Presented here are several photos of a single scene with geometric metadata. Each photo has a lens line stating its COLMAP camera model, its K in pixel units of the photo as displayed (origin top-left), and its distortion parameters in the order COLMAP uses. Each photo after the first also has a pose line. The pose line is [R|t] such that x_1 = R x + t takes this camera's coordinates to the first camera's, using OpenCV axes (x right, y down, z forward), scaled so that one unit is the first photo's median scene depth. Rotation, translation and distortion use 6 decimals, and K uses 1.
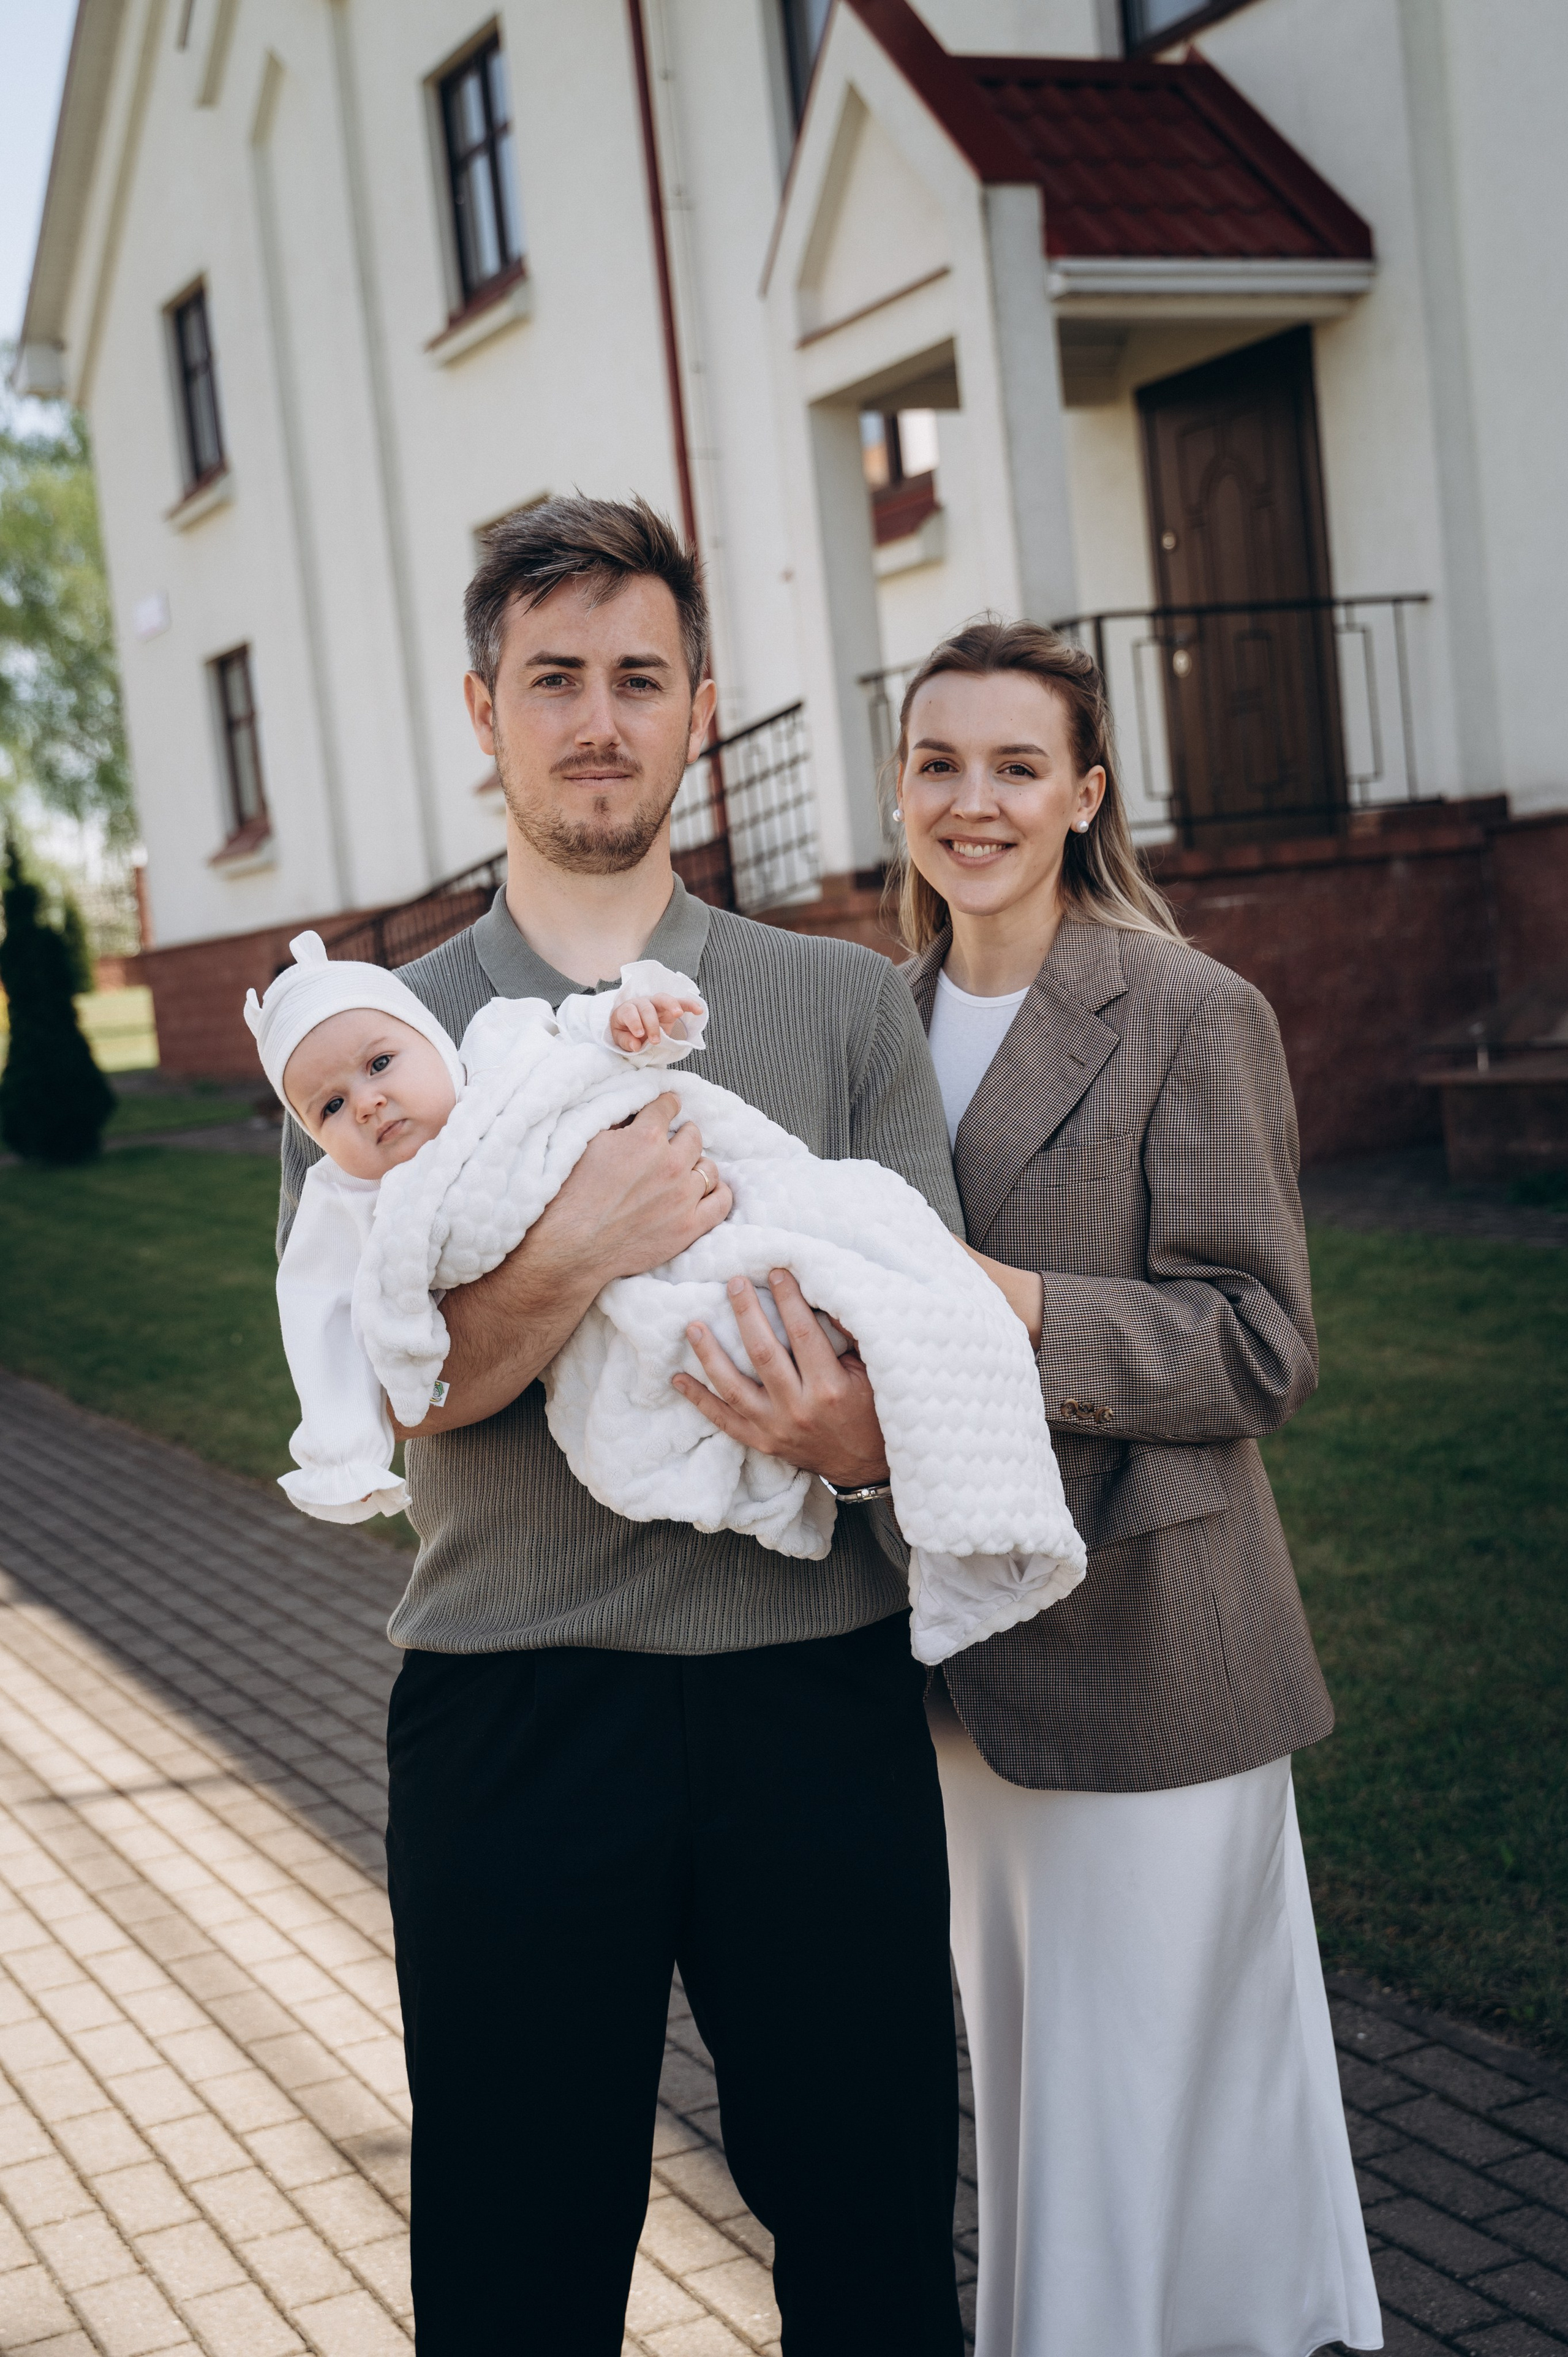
lens RADIAL K [[2933.9, 0, 706.6], [0, 2933.9, 1242.8], [0, 0, 1]] dist [0.009888, -0.026527]
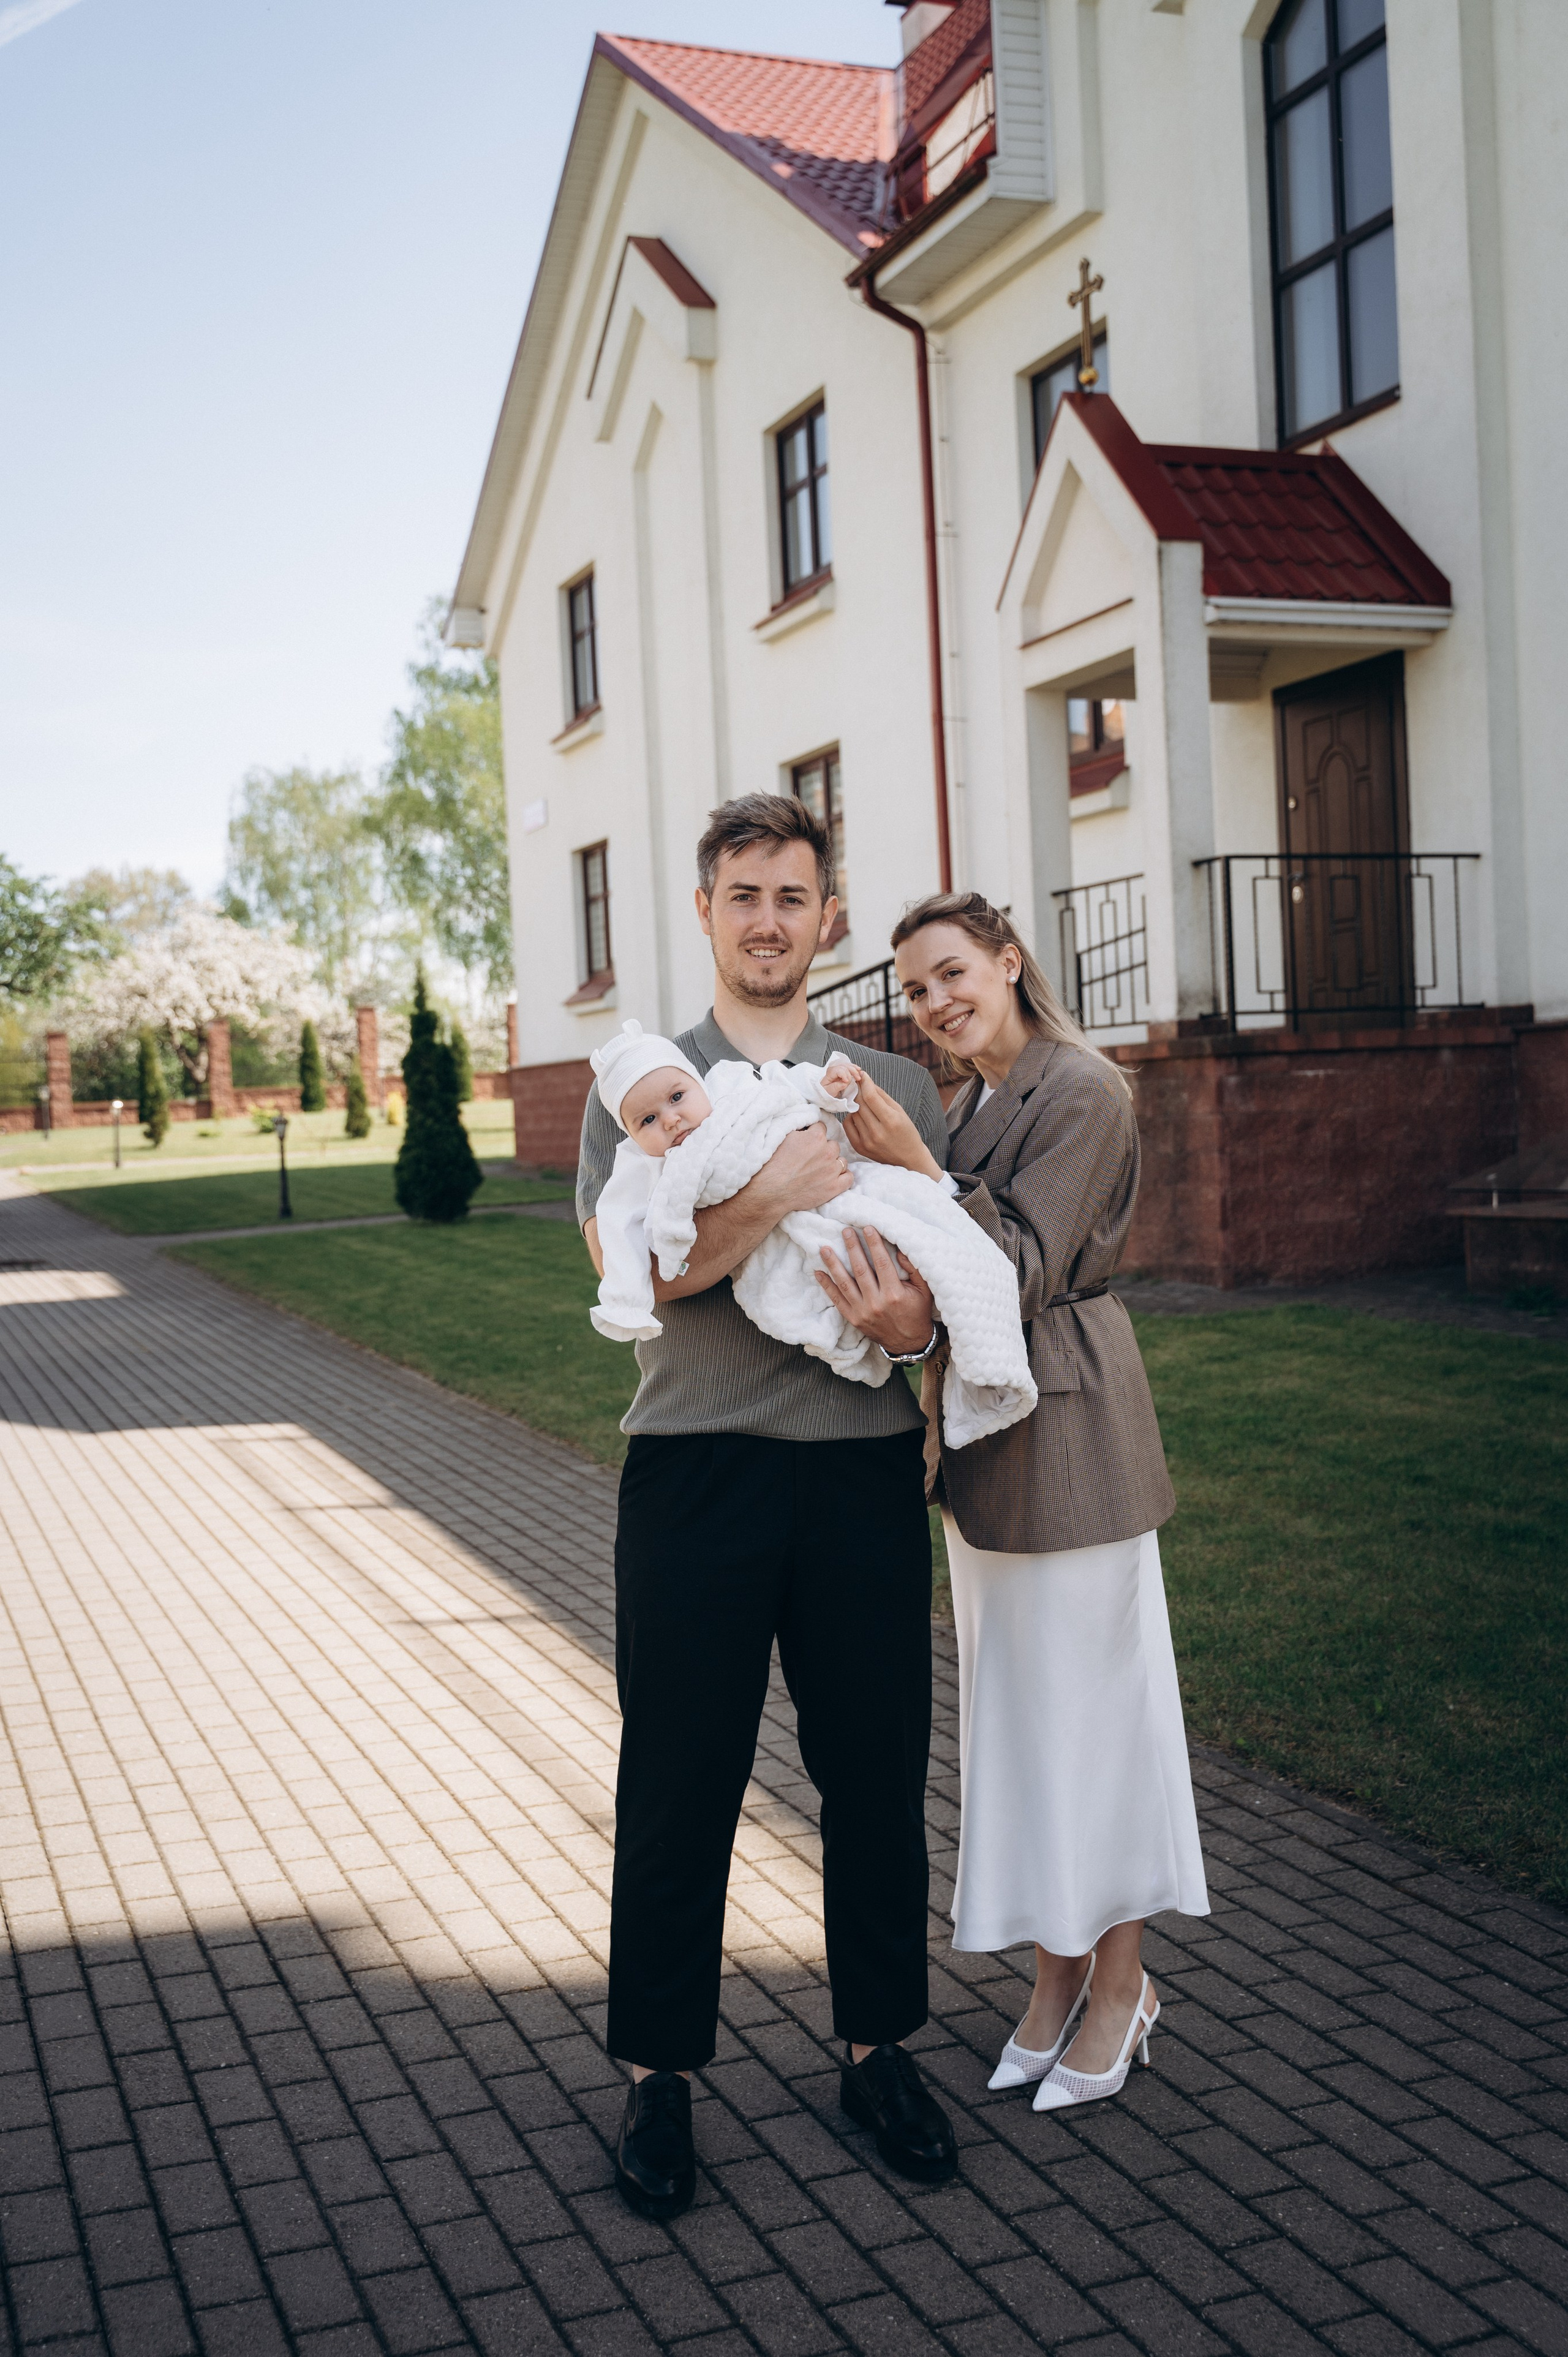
lens RADIAL K [[2358.0, 0, 785.6], [0, 2358.0, 1198.4], [0, 0, 1]] dist [0.001491, -0.015935]
pose [[0.995677, 0.061741, -0.069386, 0.015594], [-0.065458, 0.996466, -0.052635, 0.013471], [0.065892, 0.056950, 0.996200, -0.085340]]
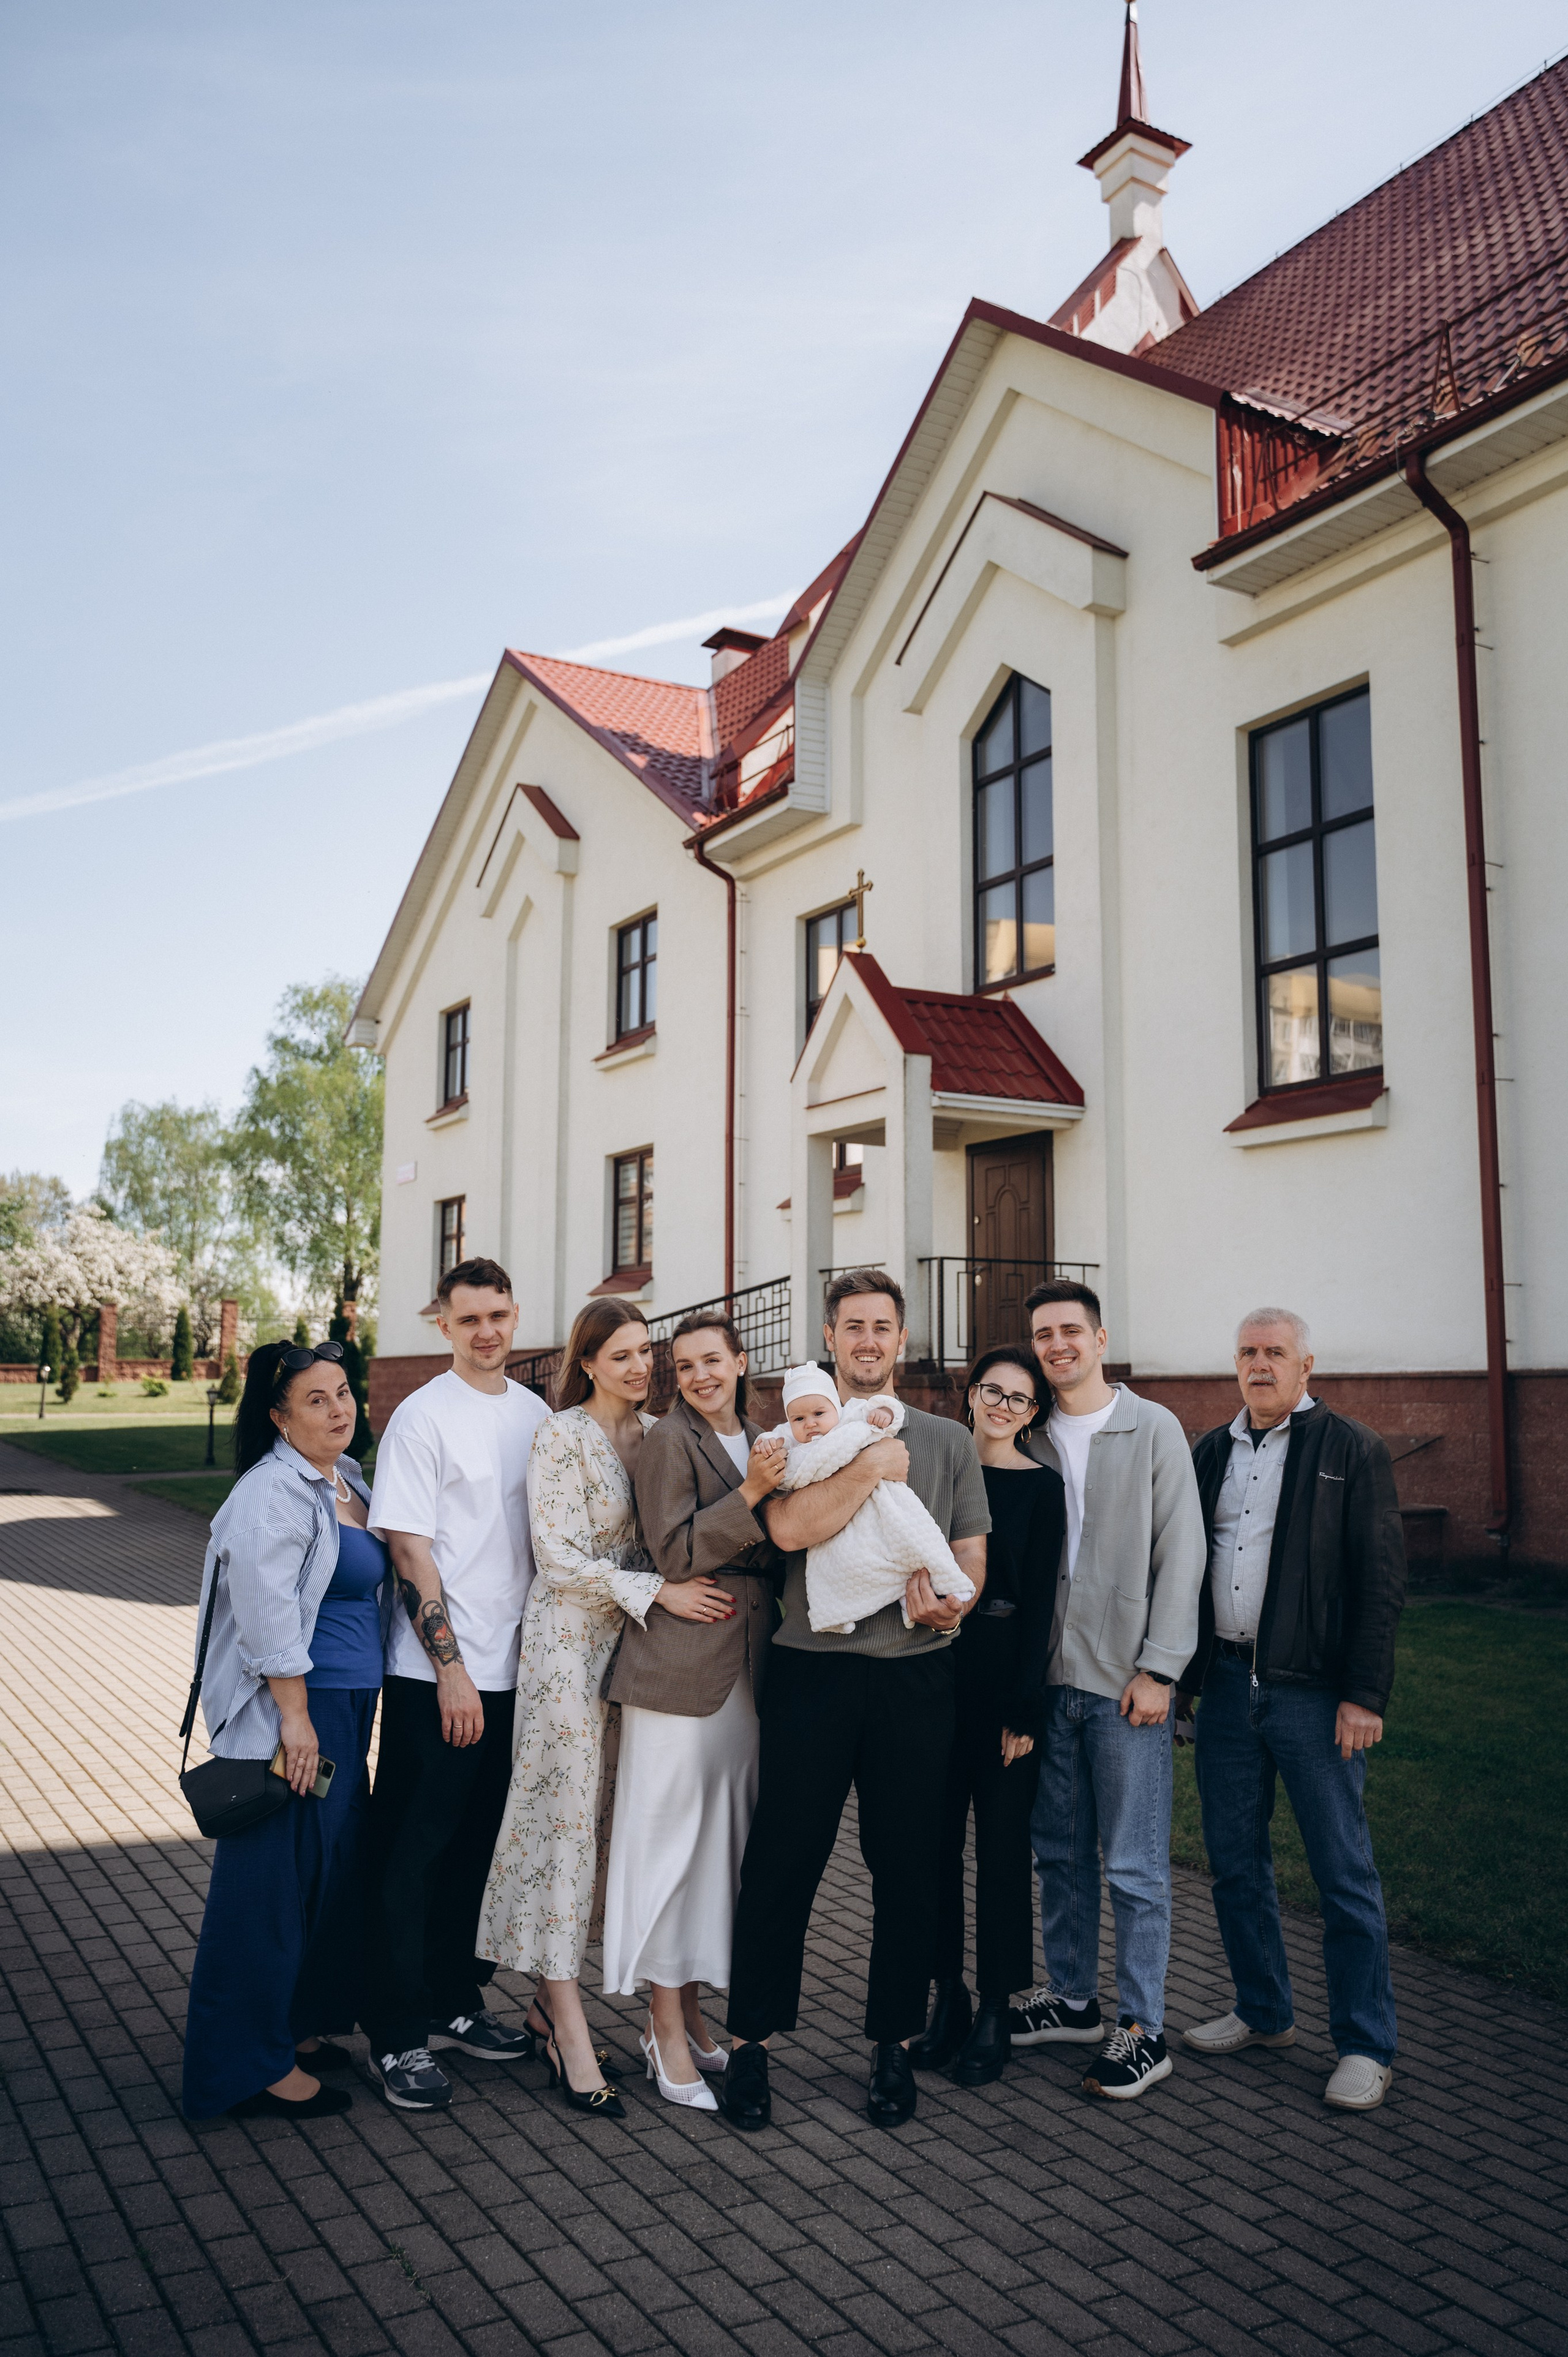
lens RADIAL K [[1860.1, 0, 789.4], [0, 1860.1, 1164.6], [0, 0, 1]] dist [-0.000756, -0.006971]
pose [[0.991431, 0.117862, 0.056327, -0.054521], [-0.102352, 0.968813, -0.225666, 0.030533], [-0.081168, 0.217967, 0.972575, -0.282951]]
